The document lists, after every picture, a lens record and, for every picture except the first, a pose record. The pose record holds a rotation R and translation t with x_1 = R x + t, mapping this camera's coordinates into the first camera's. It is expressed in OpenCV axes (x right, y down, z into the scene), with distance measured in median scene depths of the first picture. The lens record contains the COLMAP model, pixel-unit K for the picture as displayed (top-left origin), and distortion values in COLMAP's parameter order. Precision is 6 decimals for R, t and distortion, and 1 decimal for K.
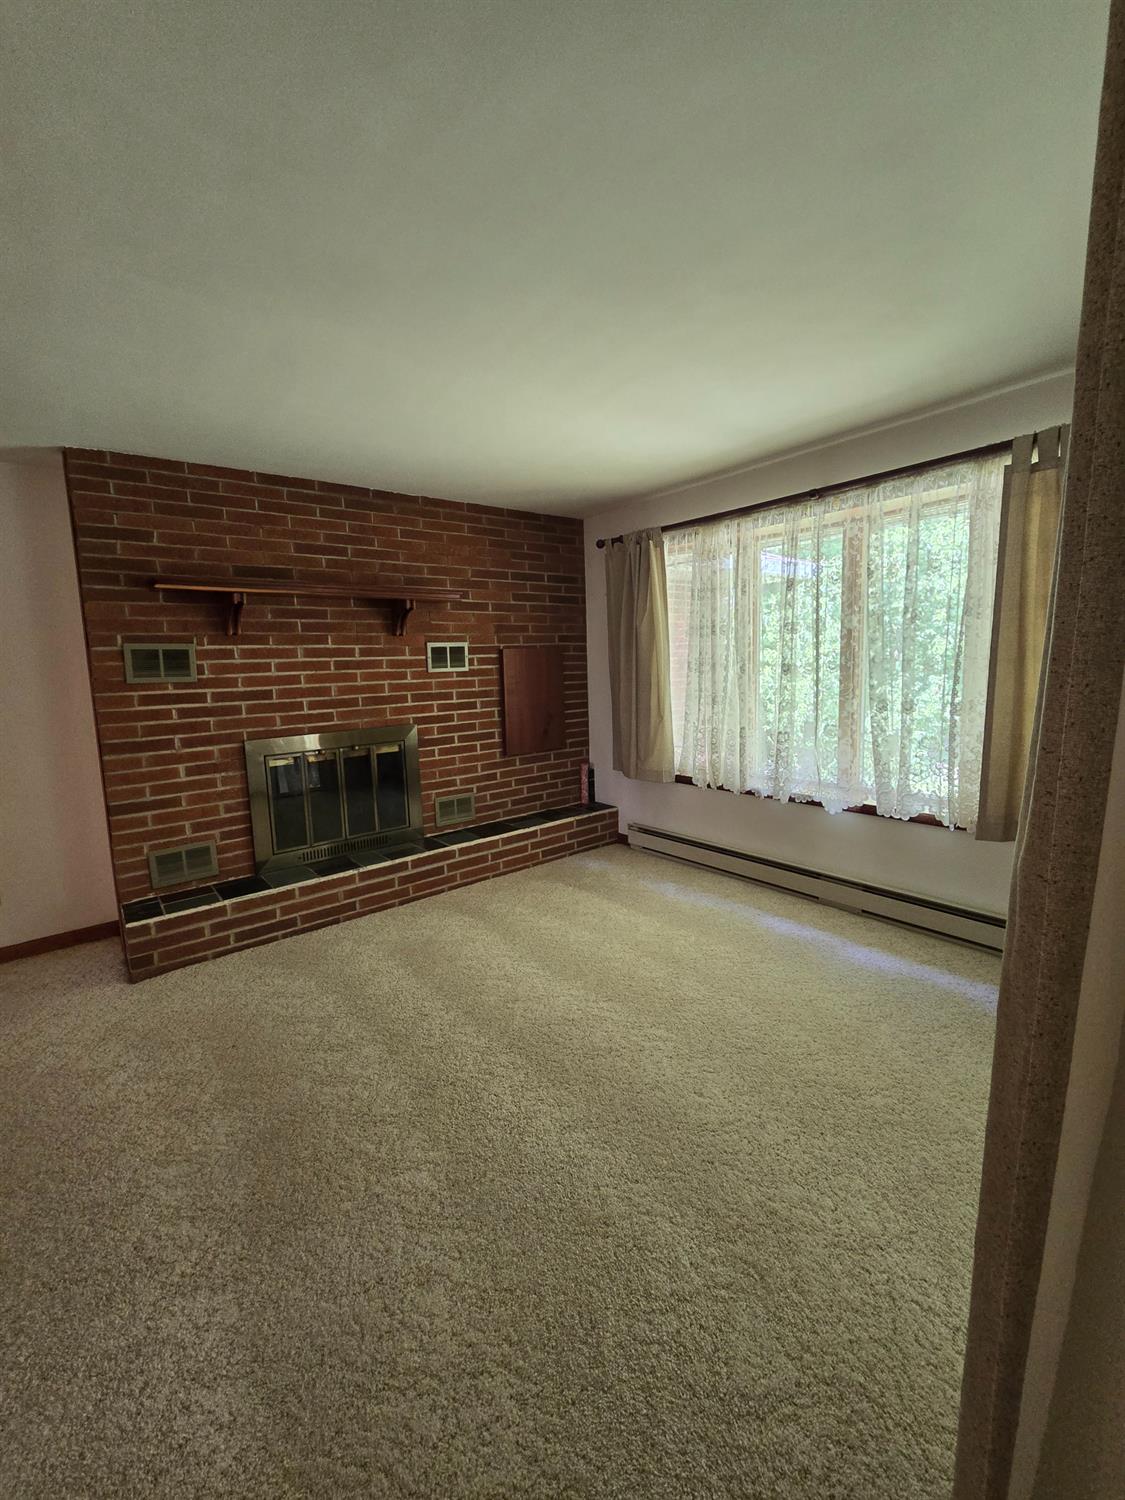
lens RADIAL K [[618.7, 0, 556.7], [0, 618.7, 740.0], [0, 0, 1]] dist [-0.000168, -0.000049]
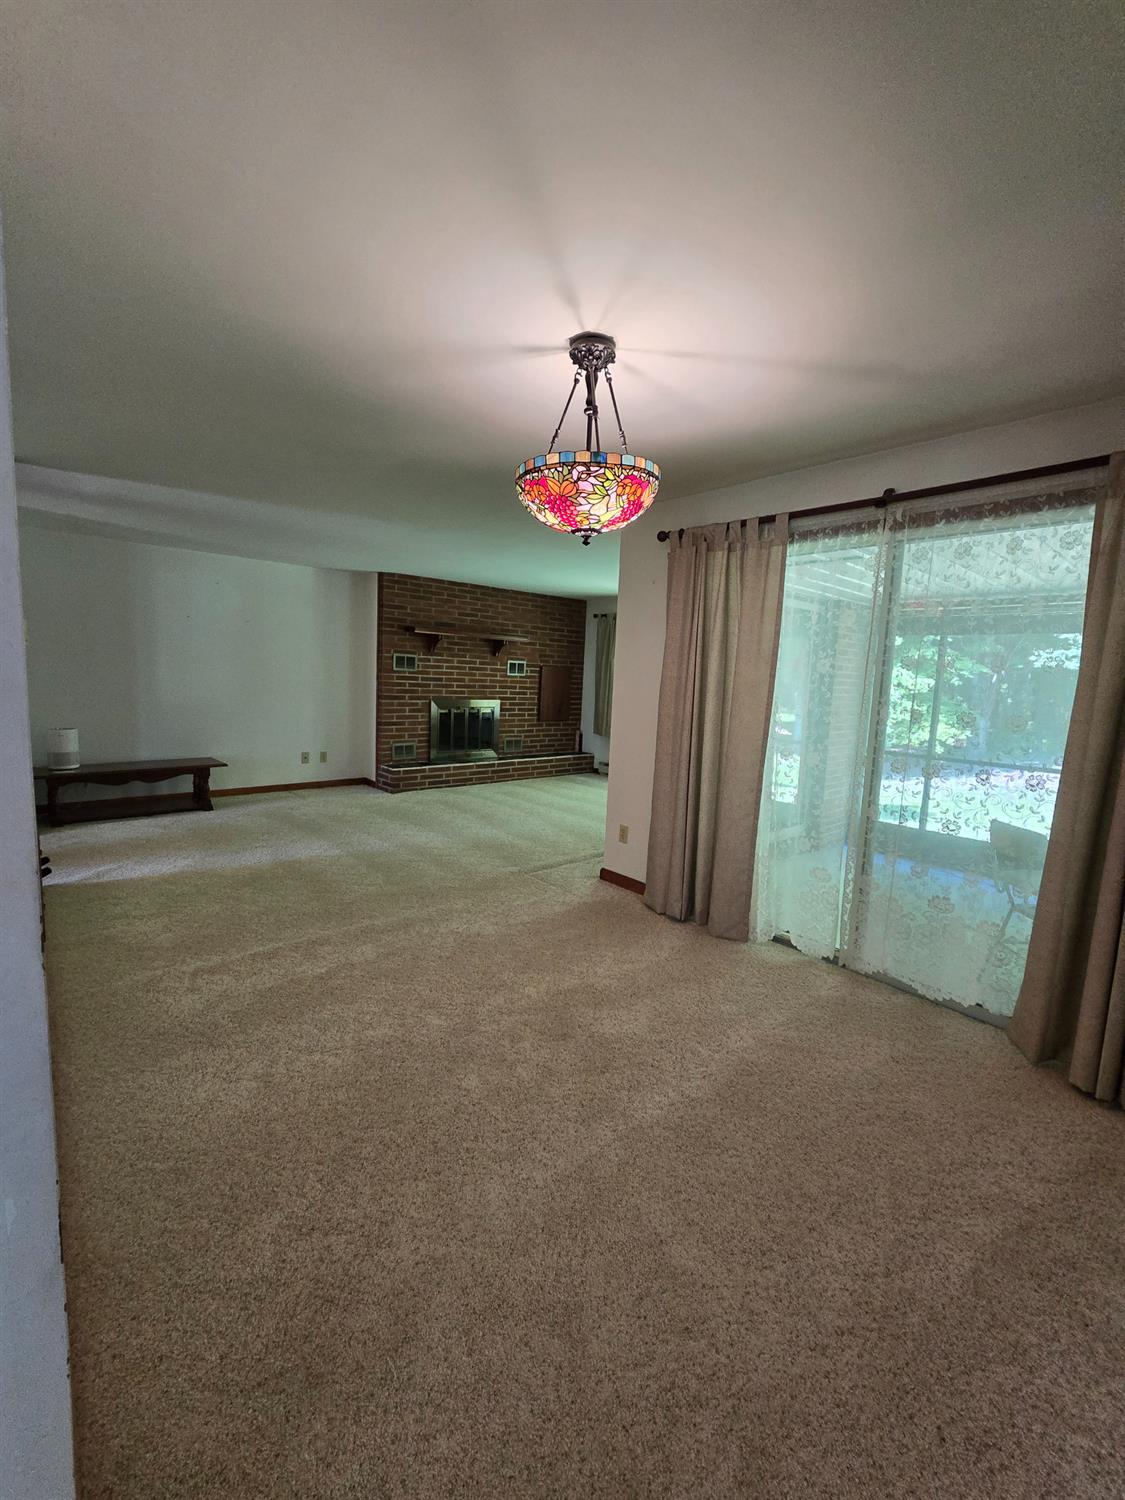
lens RADIAL K [[618.7, 0, 556.7], [0, 618.7, 740.0], [0, 0, 1]] dist [-0.000168, -0.000049]
pose [[0.996222, 0.072690, 0.047527, -0.133998], [-0.071811, 0.997219, -0.019945, 0.139523], [-0.048844, 0.016456, 0.998671, -1.089456]]
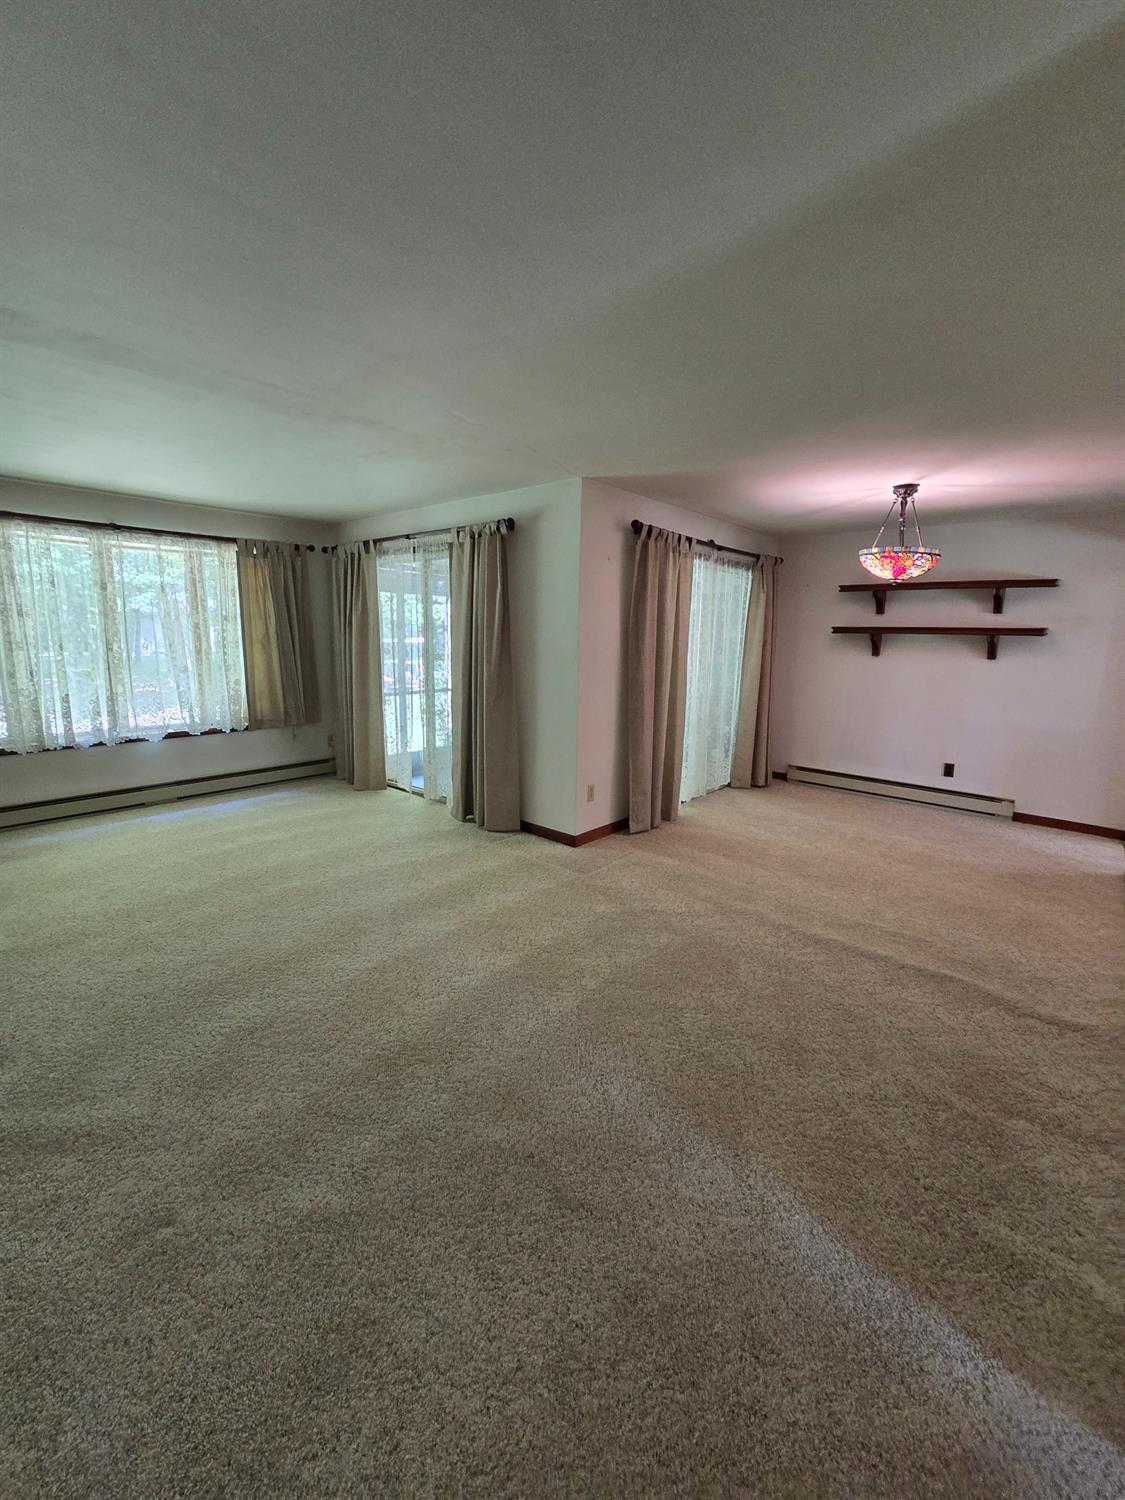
lens RADIAL K [[618.7, 0, 556.7], [0, 618.7, 740.0], [0, 0, 1]] dist [-0.000168, -0.000049]
pose [[-0.165638, -0.136950, 0.976631, -1.083089], [0.108042, 0.981830, 0.156003, -0.015745], [-0.980251, 0.131357, -0.147832, 0.229002]]
